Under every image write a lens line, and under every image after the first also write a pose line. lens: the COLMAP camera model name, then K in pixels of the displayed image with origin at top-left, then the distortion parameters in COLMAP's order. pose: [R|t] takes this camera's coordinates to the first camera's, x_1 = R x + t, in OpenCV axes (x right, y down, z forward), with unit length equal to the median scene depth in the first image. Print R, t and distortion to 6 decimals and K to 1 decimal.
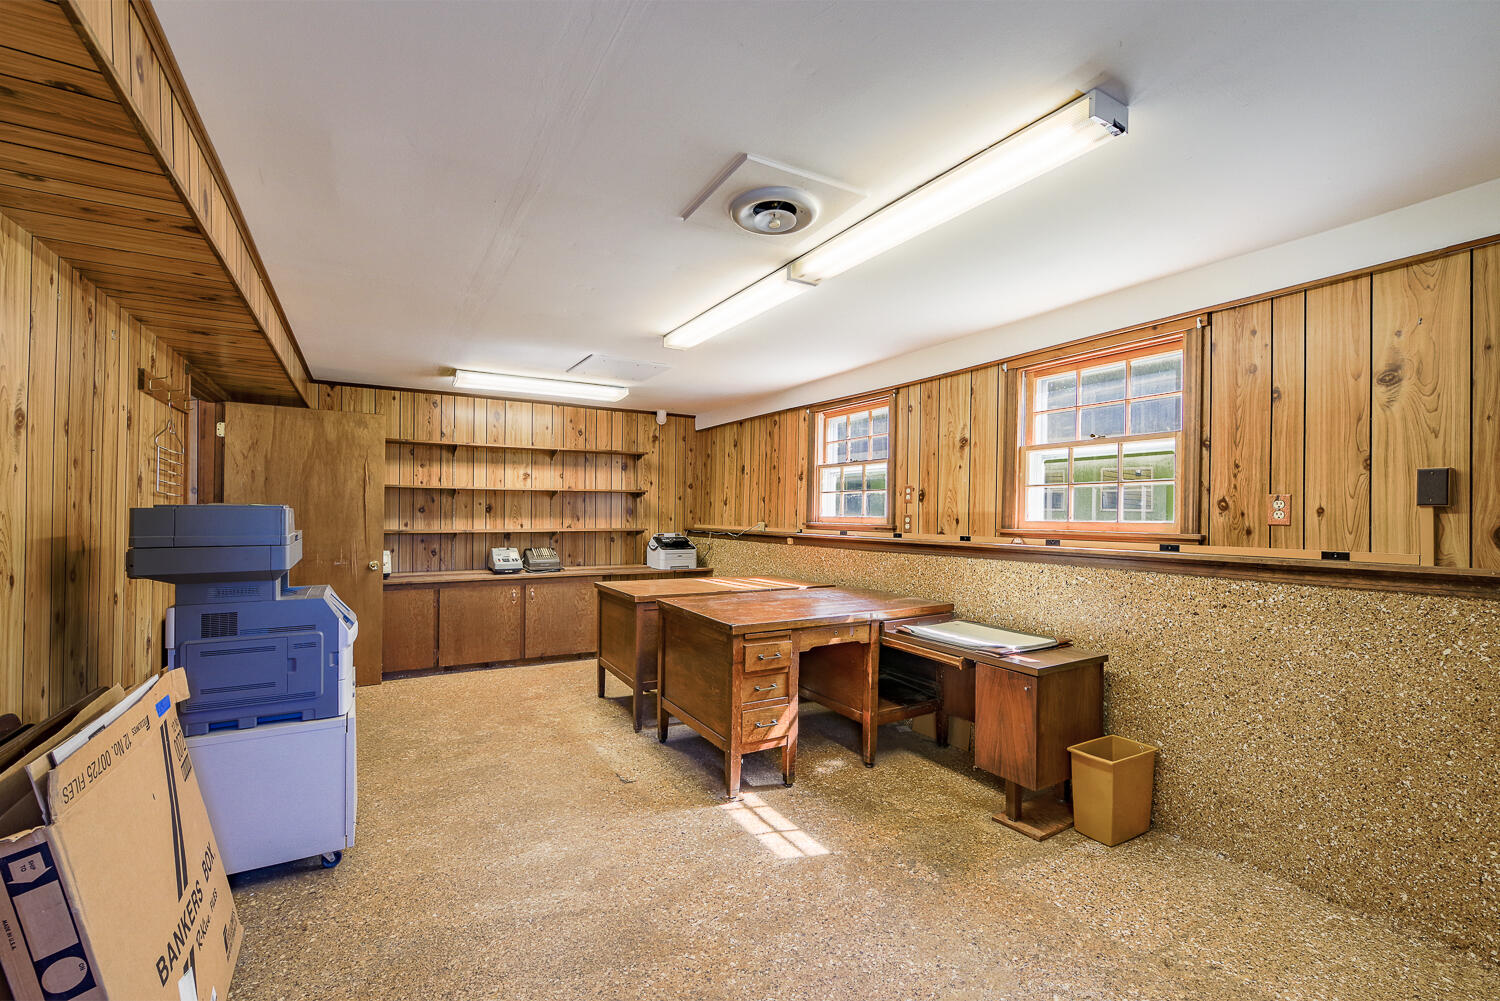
lens RADIAL K [[649.9, 0, 749.8], [0, 649.9, 513.8], [0, 0, 1]] dist [-0.003939, -0.000230]
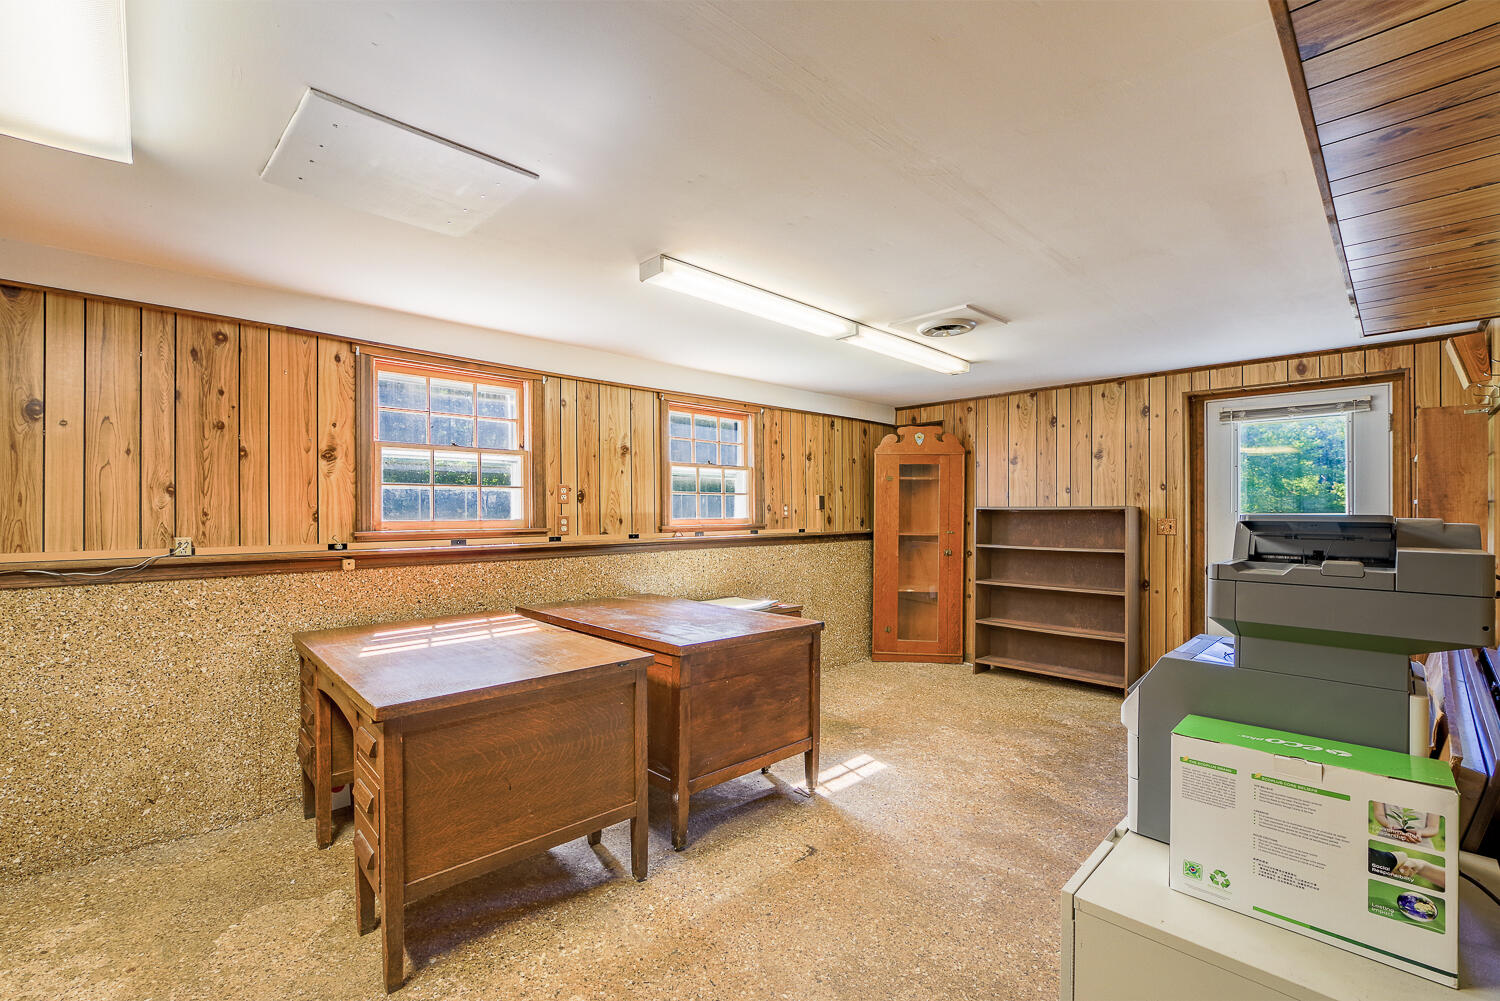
lens RADIAL K [[649.9, 0, 746.9], [0, 649.9, 507.7], [0, 0, 1]] dist [-0.003939, -0.000230]
pose [[-0.244895, -0.002075, 0.969547, -0.798743], [0.001822, 0.999995, 0.002601, -0.013769], [-0.969548, 0.002403, -0.244890, 1.069384]]
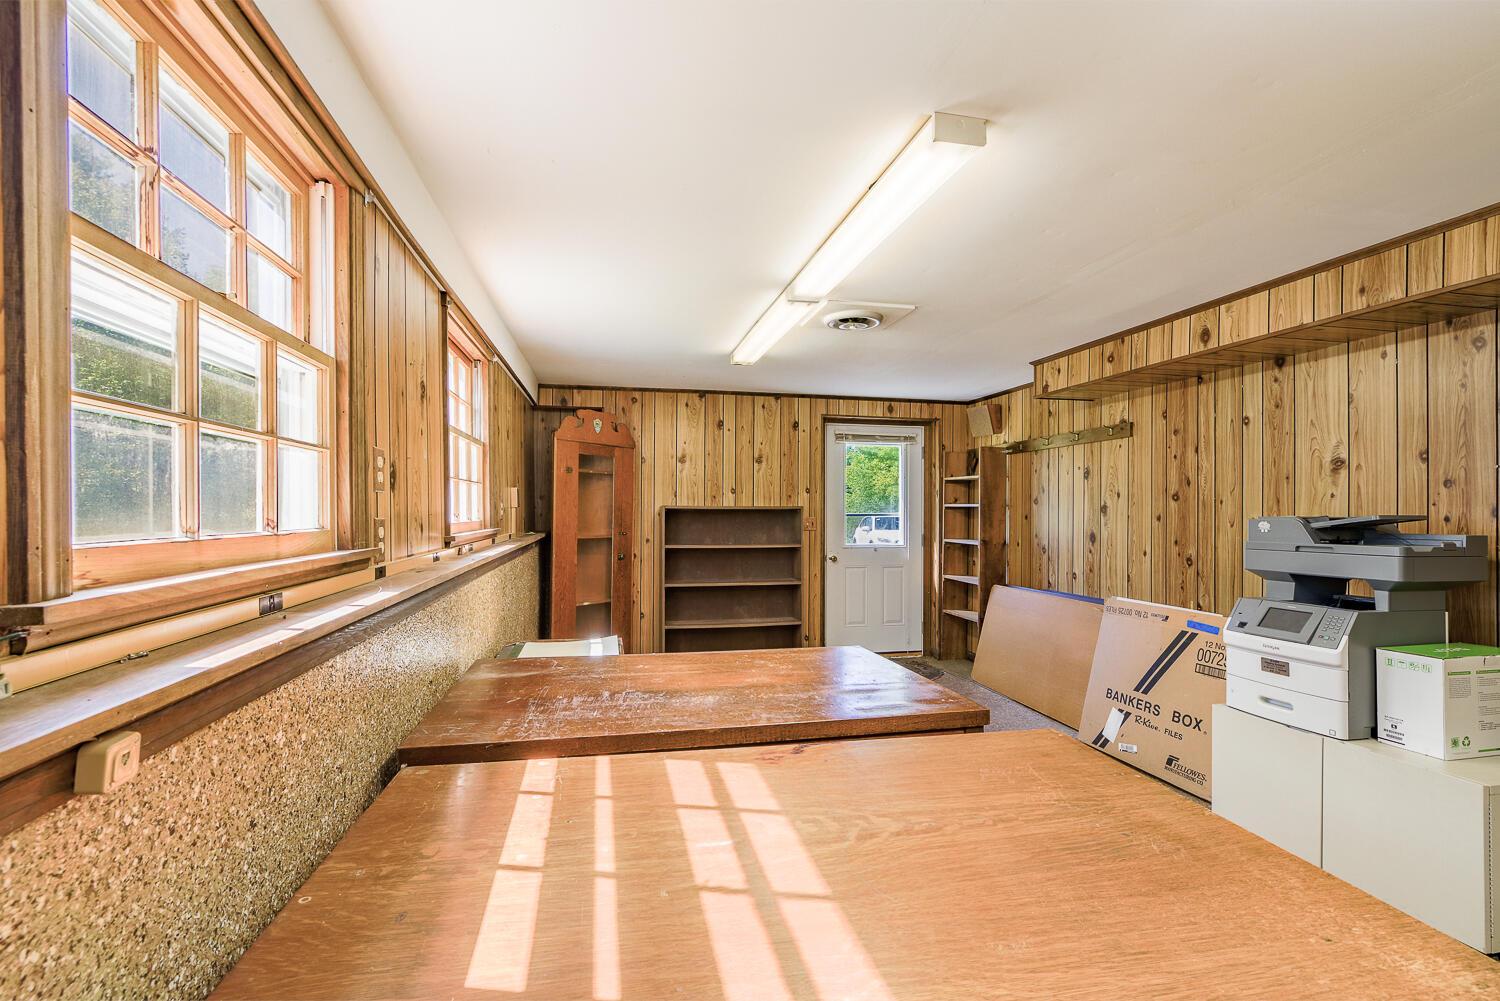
lens RADIAL K [[649.9, 0, 750.3], [0, 649.9, 504.8], [0, 0, 1]] dist [-0.003939, -0.000230]
pose [[-0.950550, -0.008612, 0.310454, -0.122793], [-0.010446, 0.999936, -0.004244, -0.008797], [-0.310397, -0.007277, -0.950579, 1.453171]]
